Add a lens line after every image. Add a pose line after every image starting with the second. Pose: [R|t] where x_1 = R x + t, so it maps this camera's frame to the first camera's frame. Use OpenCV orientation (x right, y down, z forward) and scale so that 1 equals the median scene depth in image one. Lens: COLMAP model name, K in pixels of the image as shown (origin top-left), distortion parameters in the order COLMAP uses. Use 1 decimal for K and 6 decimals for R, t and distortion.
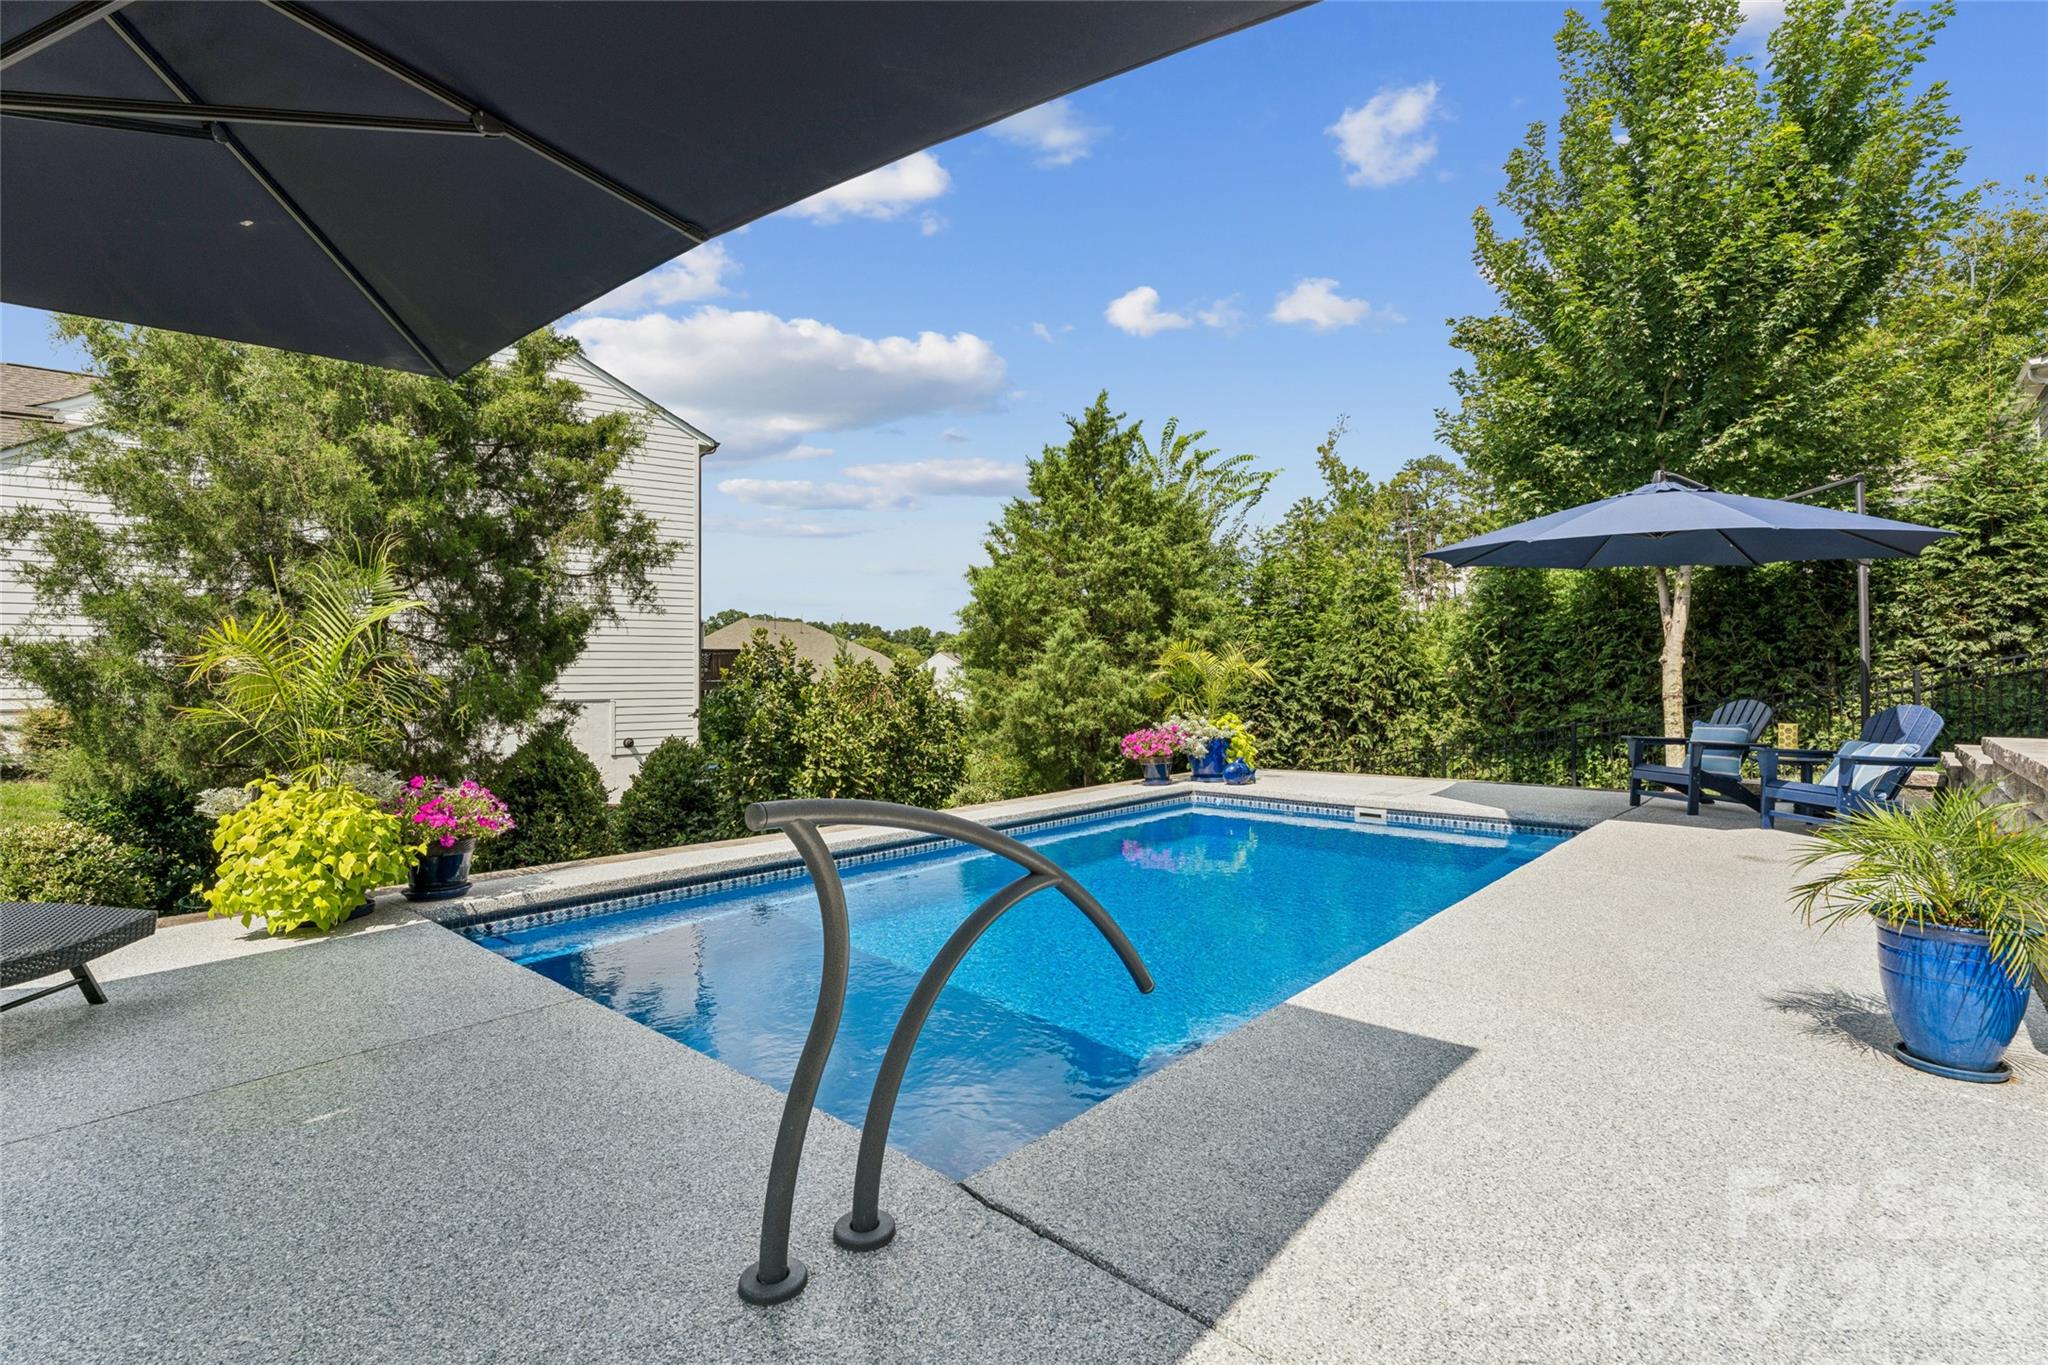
lens RADIAL K [[949.4, 0, 1020.6], [0, 949.4, 679.8], [0, 0, 1]] dist [-0.001786, -0.000091]
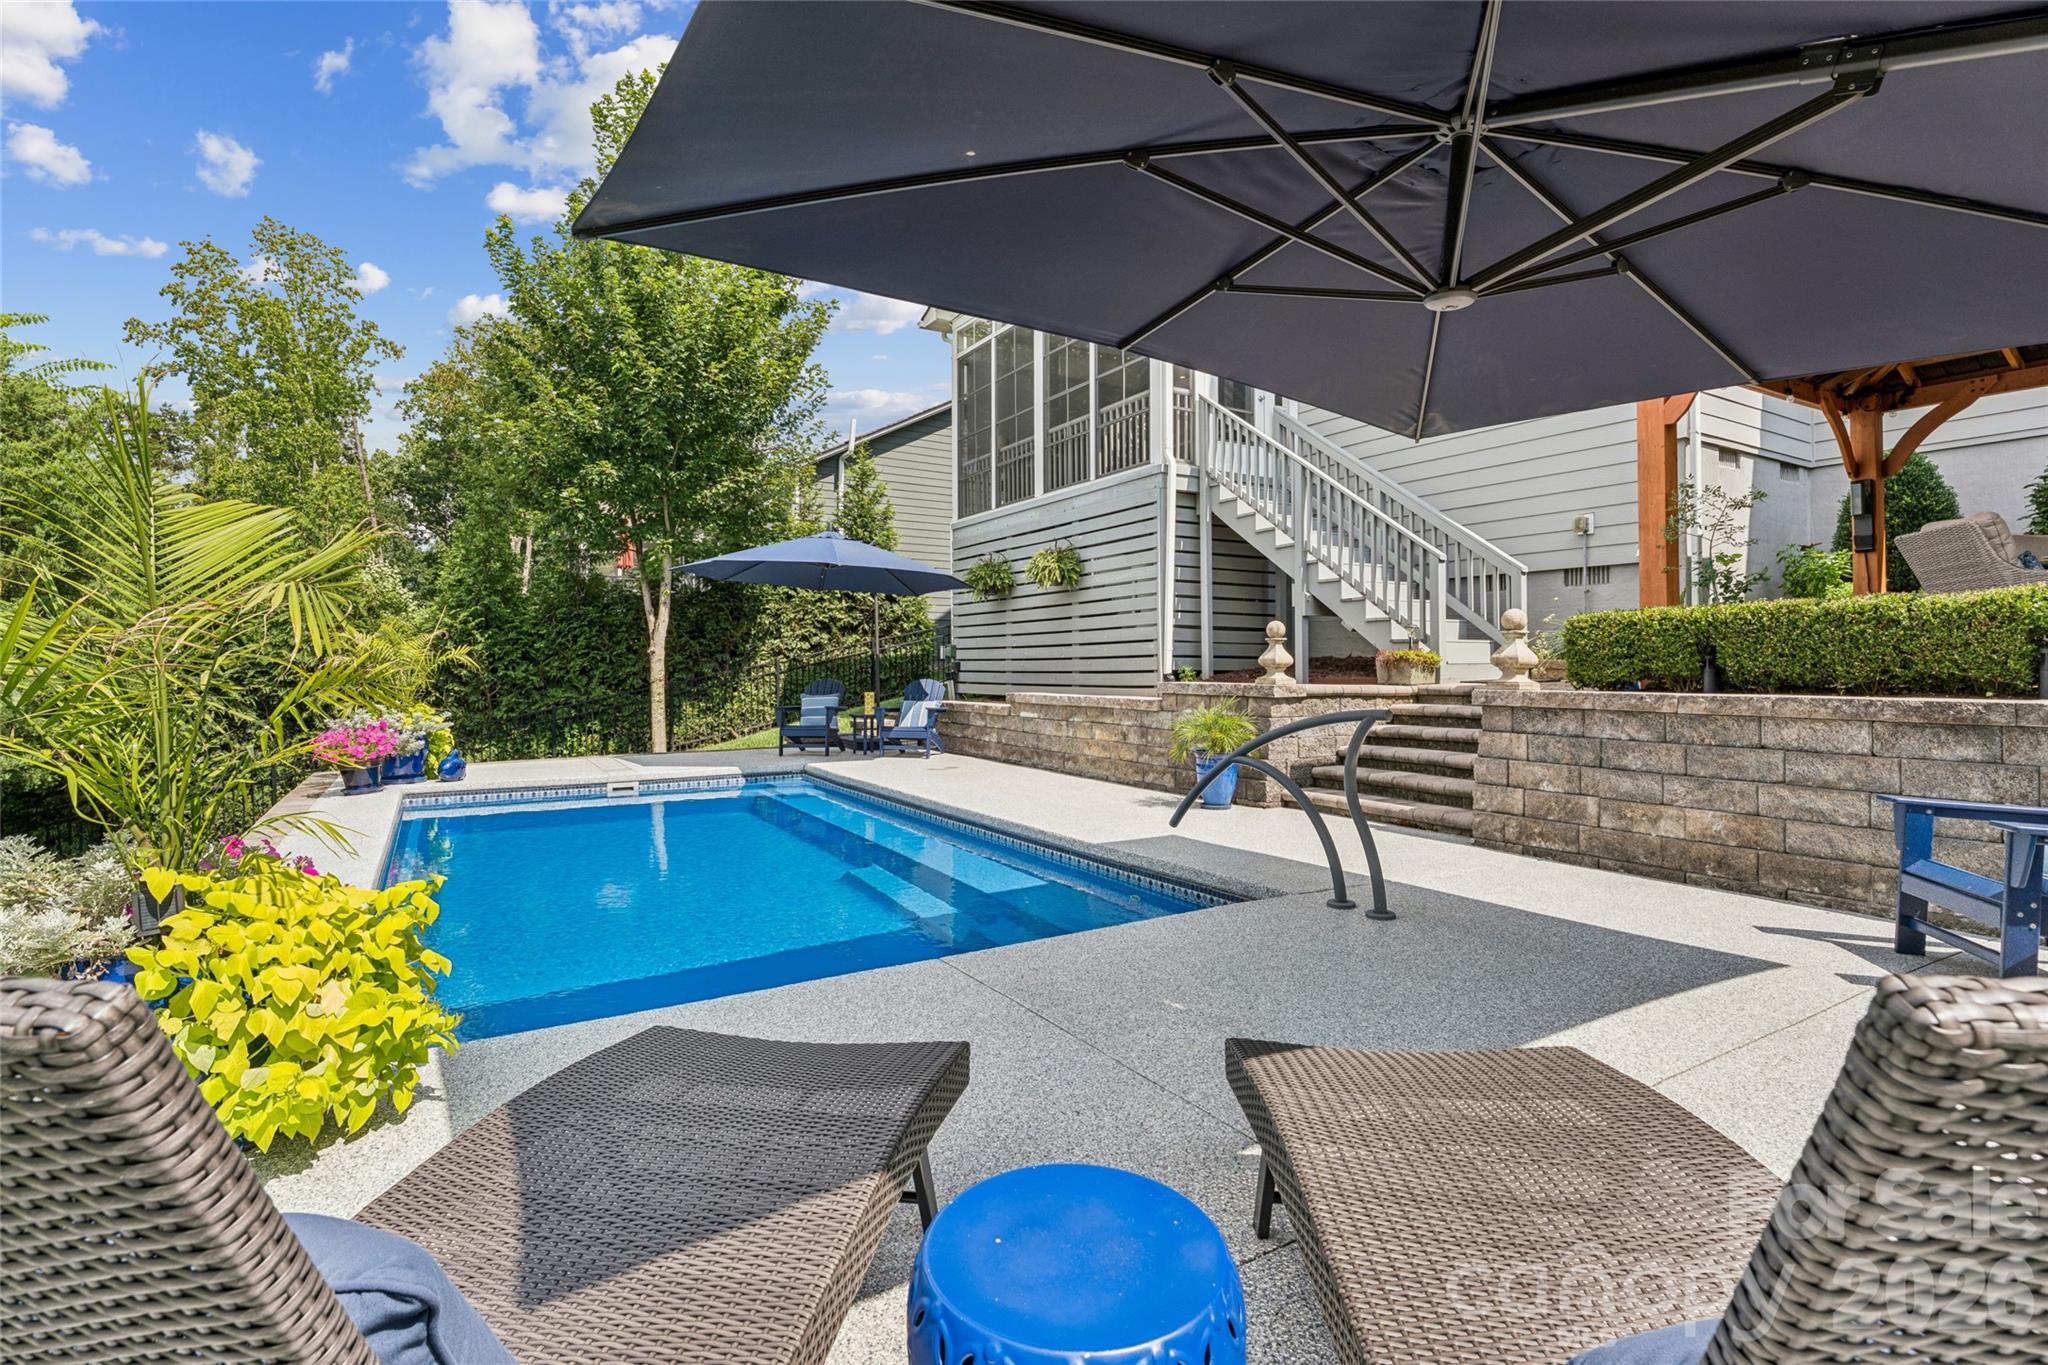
lens RADIAL K [[949.4, 0, 1020.3], [0, 949.4, 673.8], [0, 0, 1]] dist [-0.001786, -0.000091]
pose [[0.307855, -0.009500, 0.951386, -0.328700], [0.005528, 0.999951, 0.008196, 0.001142], [-0.951417, 0.002736, 0.307893, 0.132666]]
